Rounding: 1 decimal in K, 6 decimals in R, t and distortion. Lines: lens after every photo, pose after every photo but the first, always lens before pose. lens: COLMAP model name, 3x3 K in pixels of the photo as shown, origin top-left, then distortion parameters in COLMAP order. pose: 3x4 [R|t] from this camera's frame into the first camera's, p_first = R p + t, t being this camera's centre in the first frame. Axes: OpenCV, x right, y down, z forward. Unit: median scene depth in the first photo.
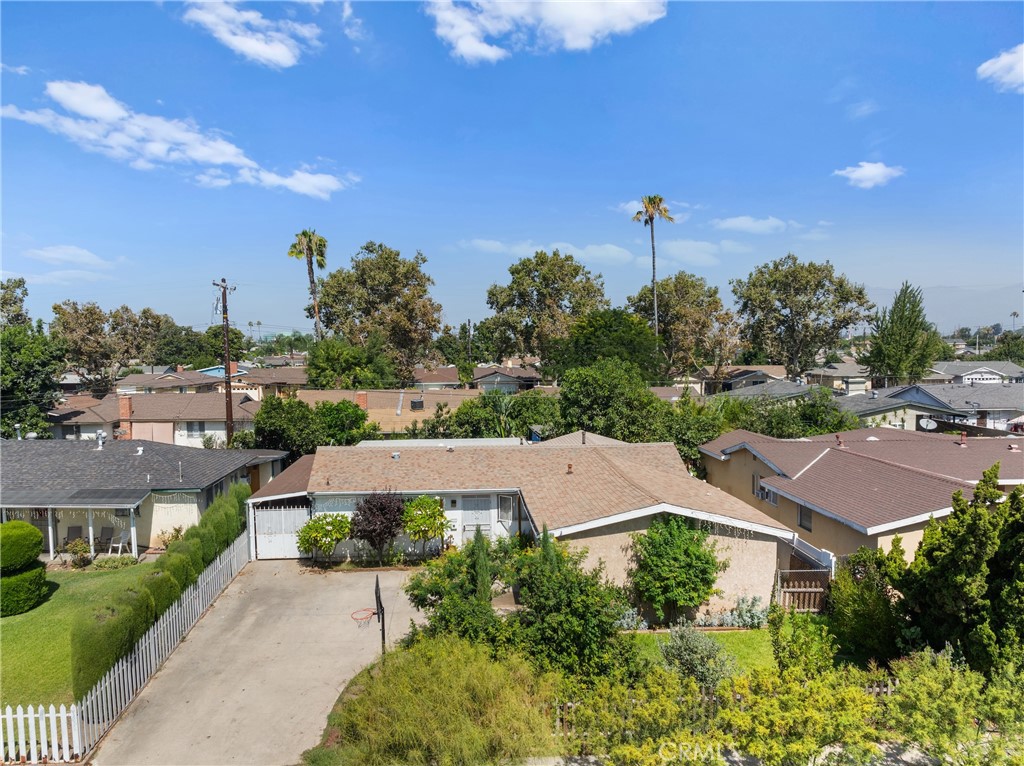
lens RADIAL K [[730.1, 0, 509.1], [0, 730.1, 387.3], [0, 0, 1]] dist [-0.031173, -0.008616]
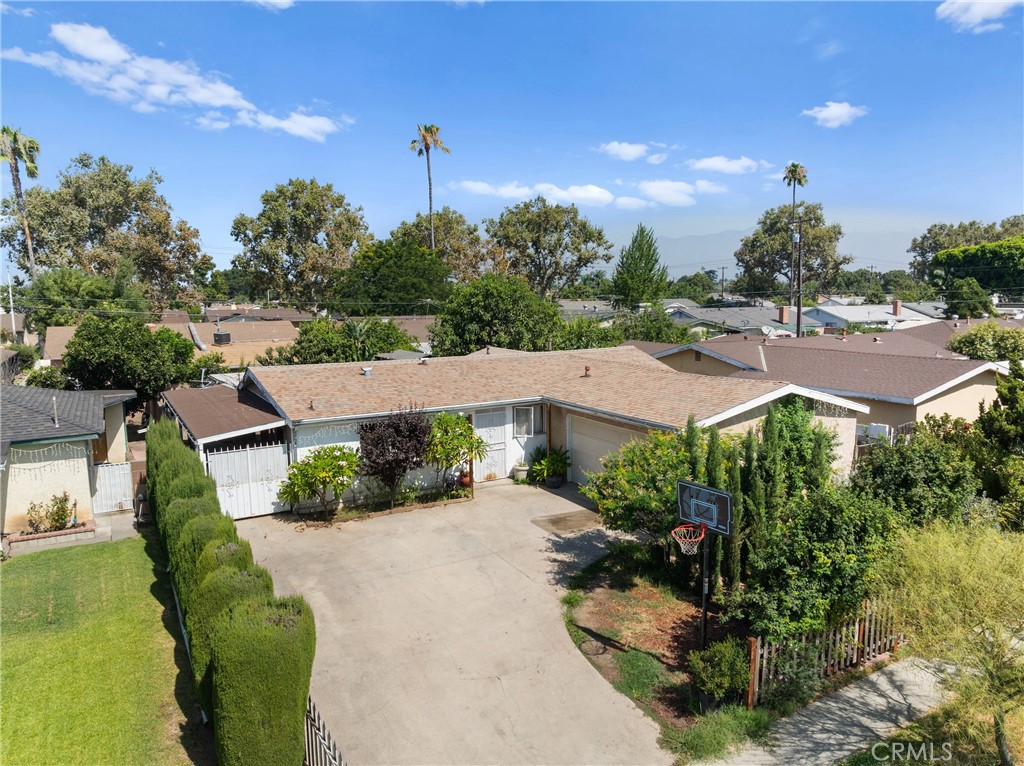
lens RADIAL K [[699.2, 0, 512.0], [0, 699.2, 383.0], [0, 0, 1]] dist [-0.031589, 0.001271]
pose [[0.895065, -0.058839, 0.442037, -0.138285], [0.032116, 0.997188, 0.067704, 0.023657], [-0.444778, -0.046403, 0.894438, 0.099923]]
